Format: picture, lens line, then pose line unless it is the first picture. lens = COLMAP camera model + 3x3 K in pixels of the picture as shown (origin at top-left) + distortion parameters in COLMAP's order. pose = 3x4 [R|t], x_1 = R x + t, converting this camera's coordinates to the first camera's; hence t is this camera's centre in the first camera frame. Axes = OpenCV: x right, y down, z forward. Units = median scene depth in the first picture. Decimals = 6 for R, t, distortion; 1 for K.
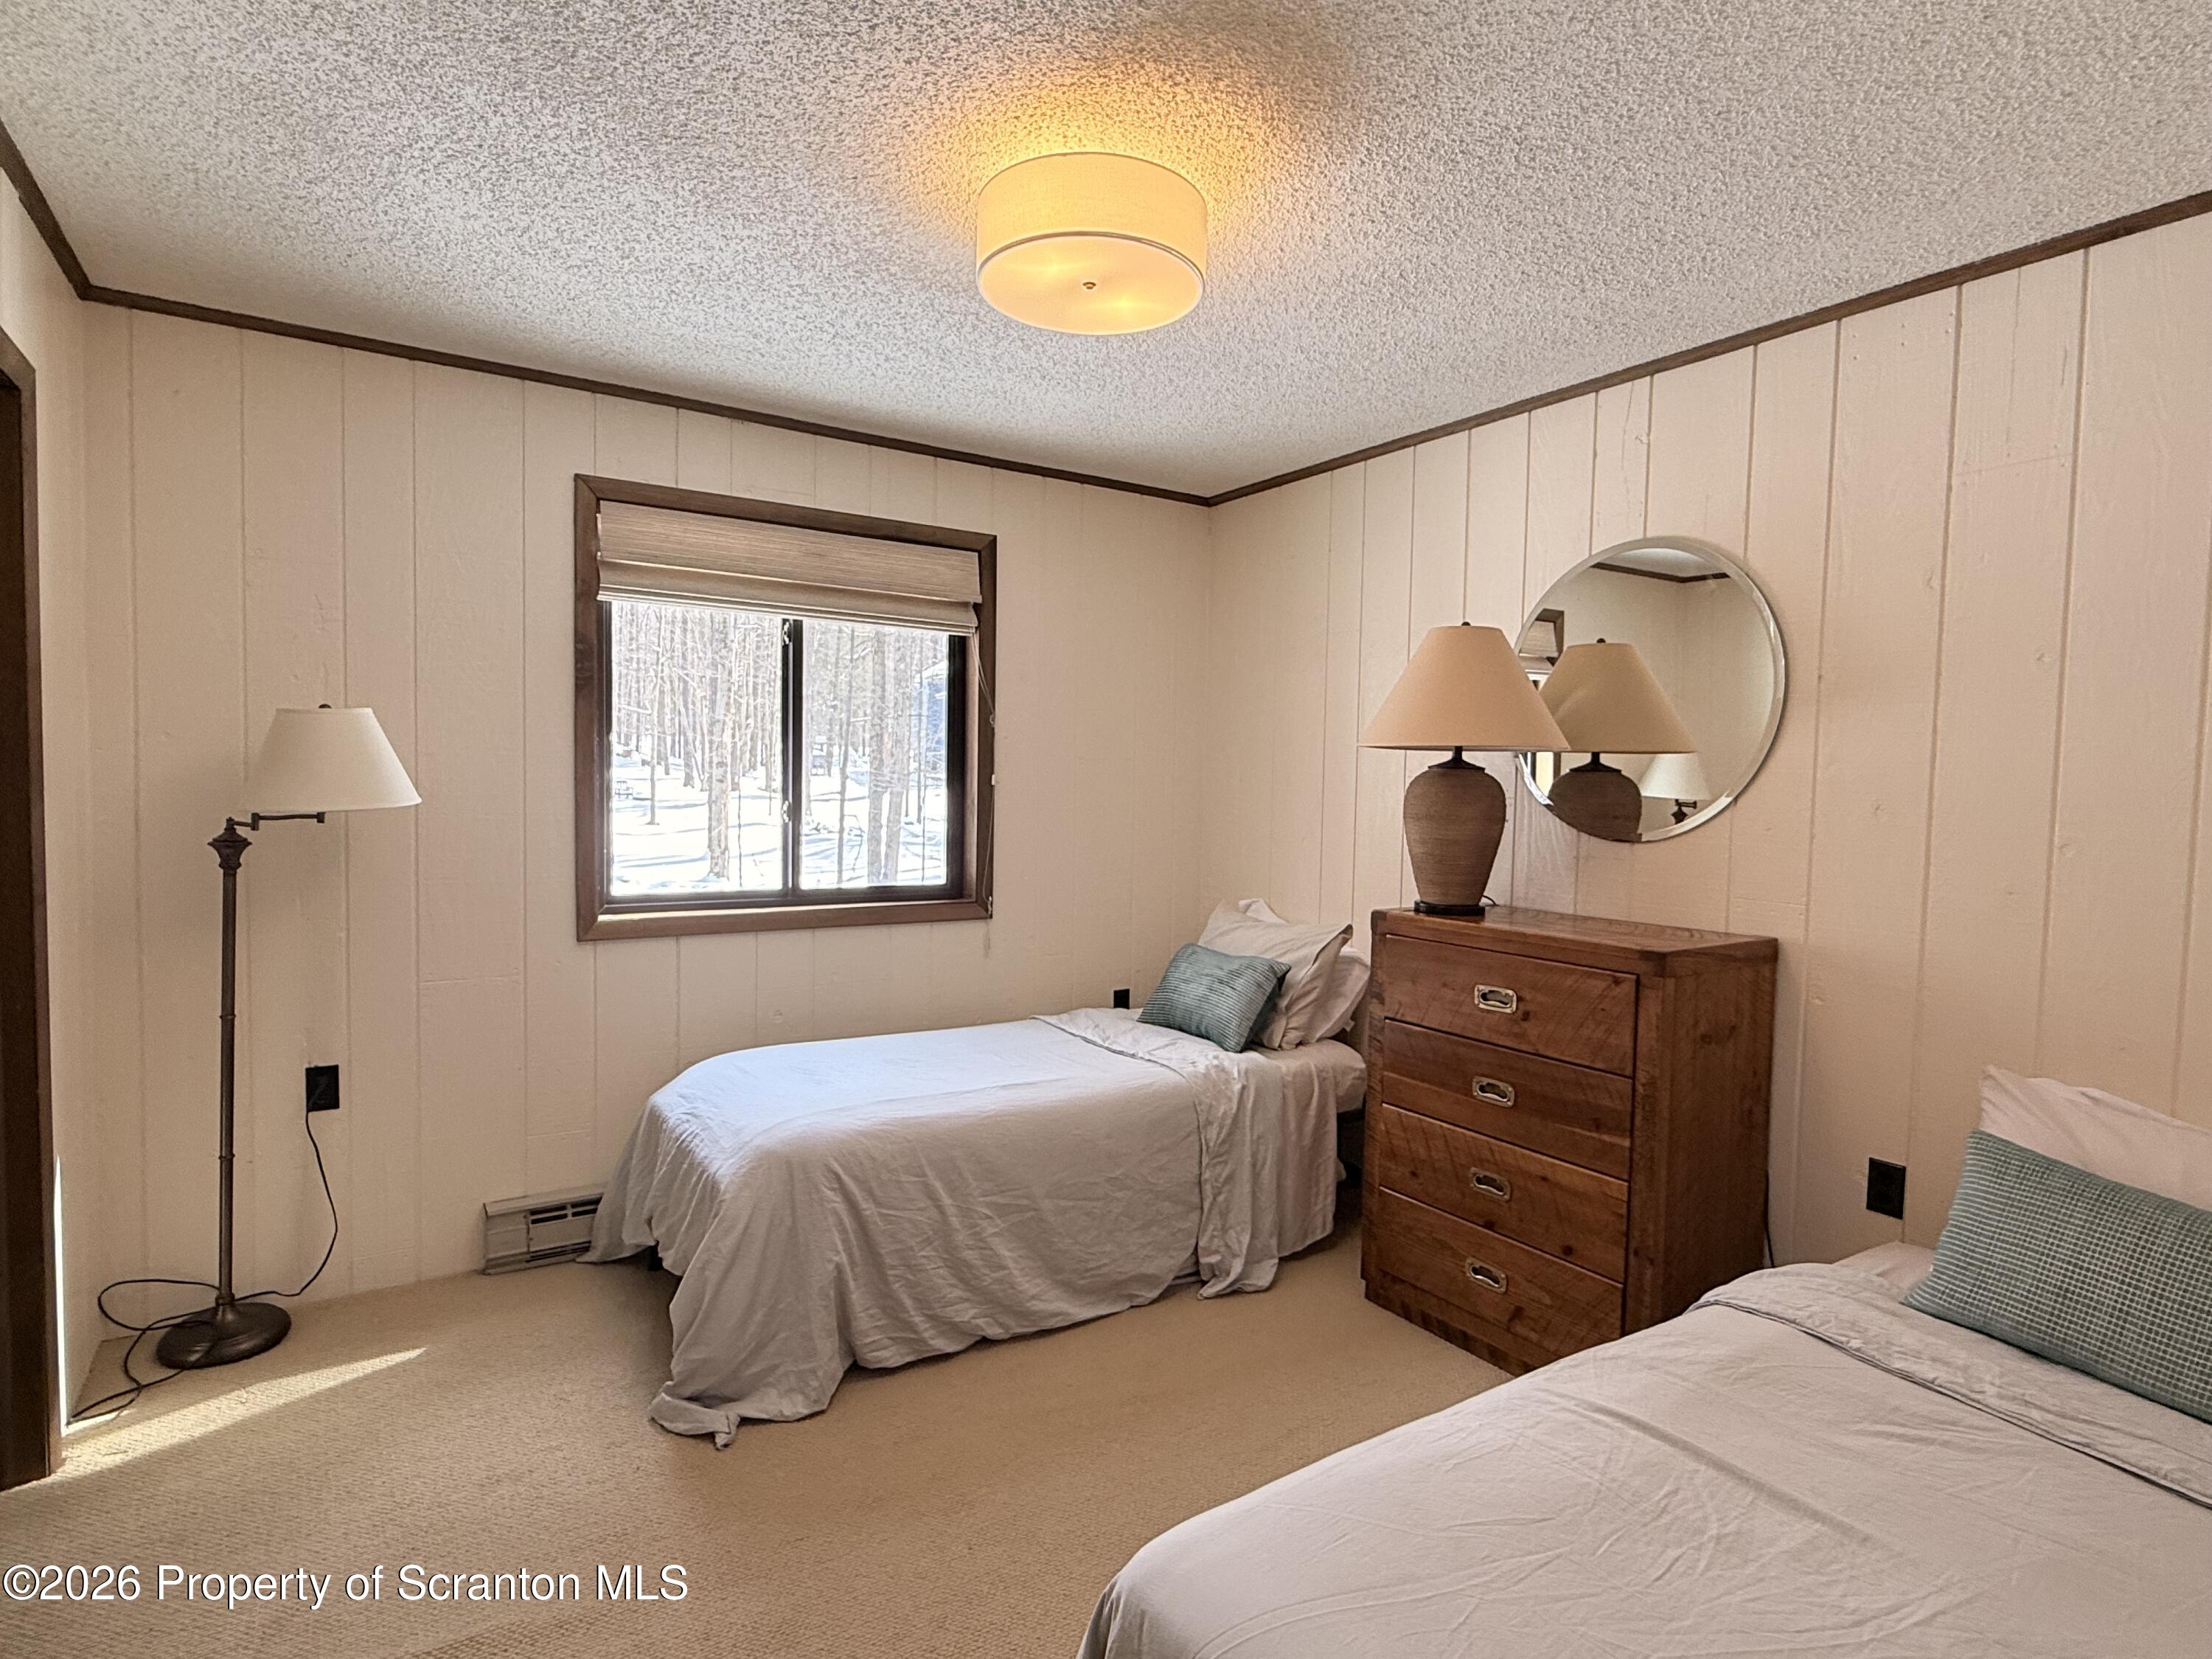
lens RADIAL K [[1141.3, 0, 1112.6], [0, 1141.3, 828.2], [0, 0, 1]] dist [-0.004874, 0.000091]
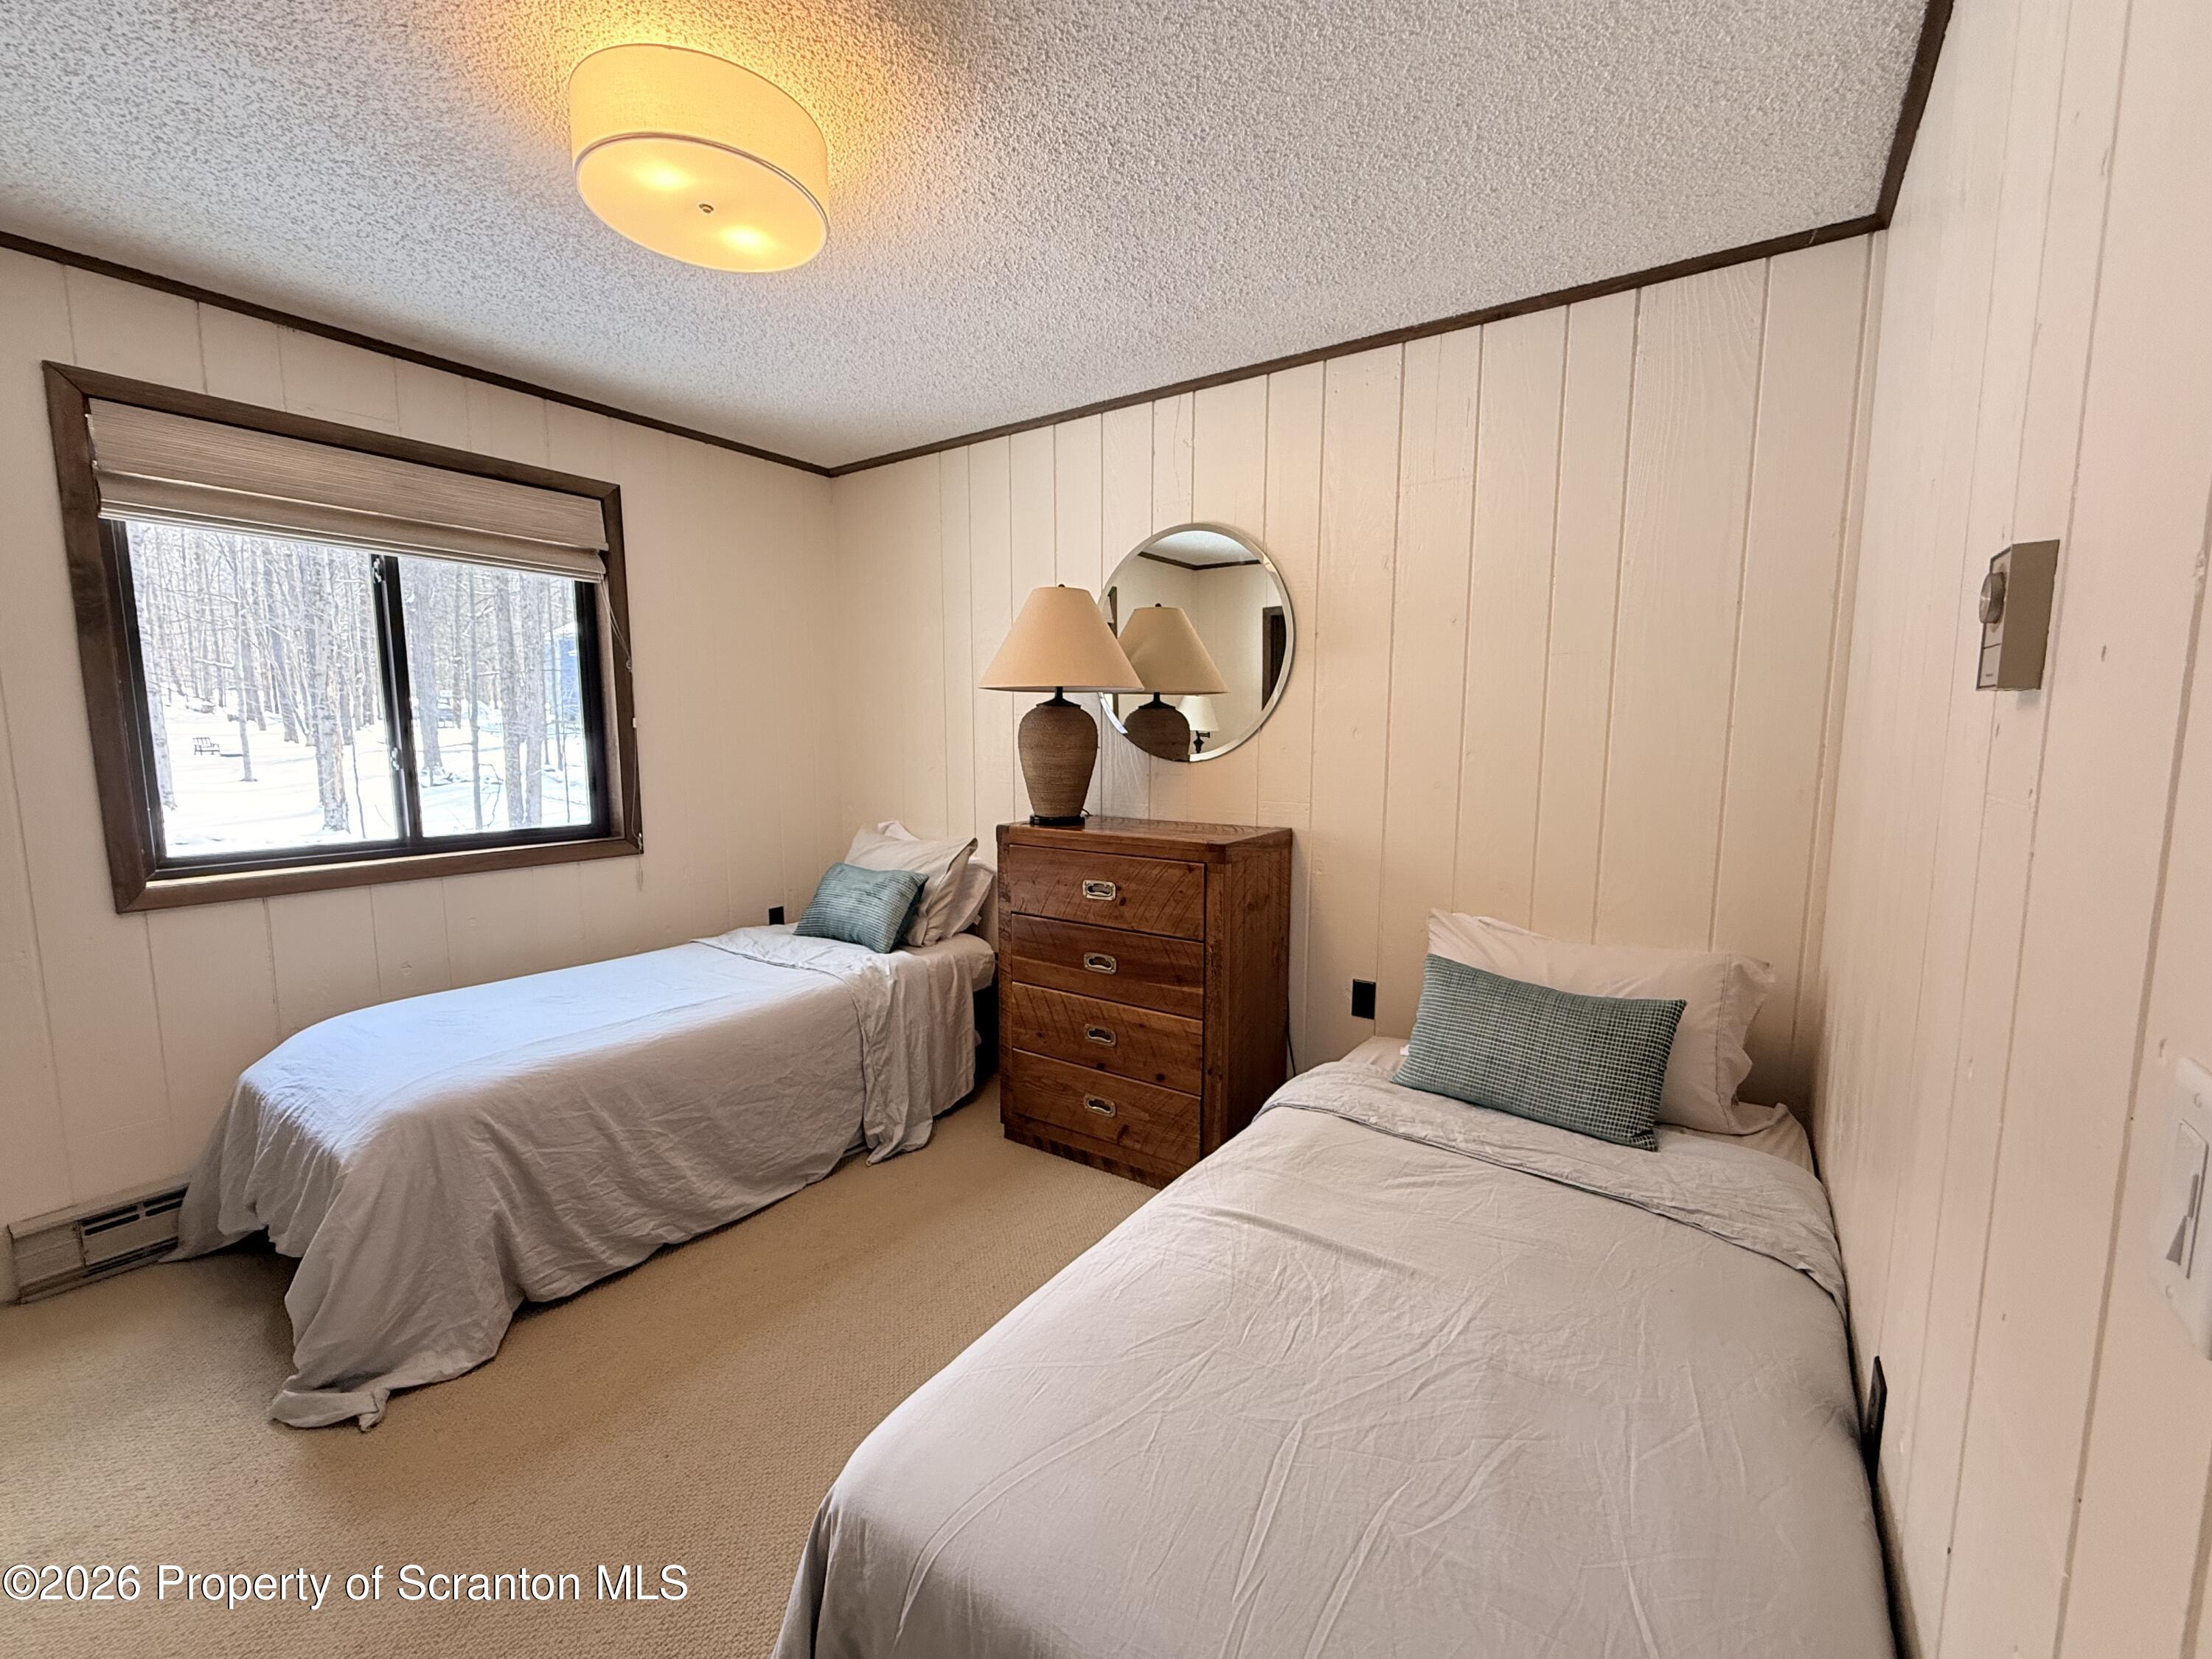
lens RADIAL K [[879.6, 0, 1103.6], [0, 879.6, 831.4], [0, 0, 1]] dist [0.000350, -0.000224]
pose [[0.926902, -0.061450, 0.370238, -0.013143], [0.032475, 0.995937, 0.083998, 0.004643], [-0.373895, -0.065834, 0.925131, 0.106342]]
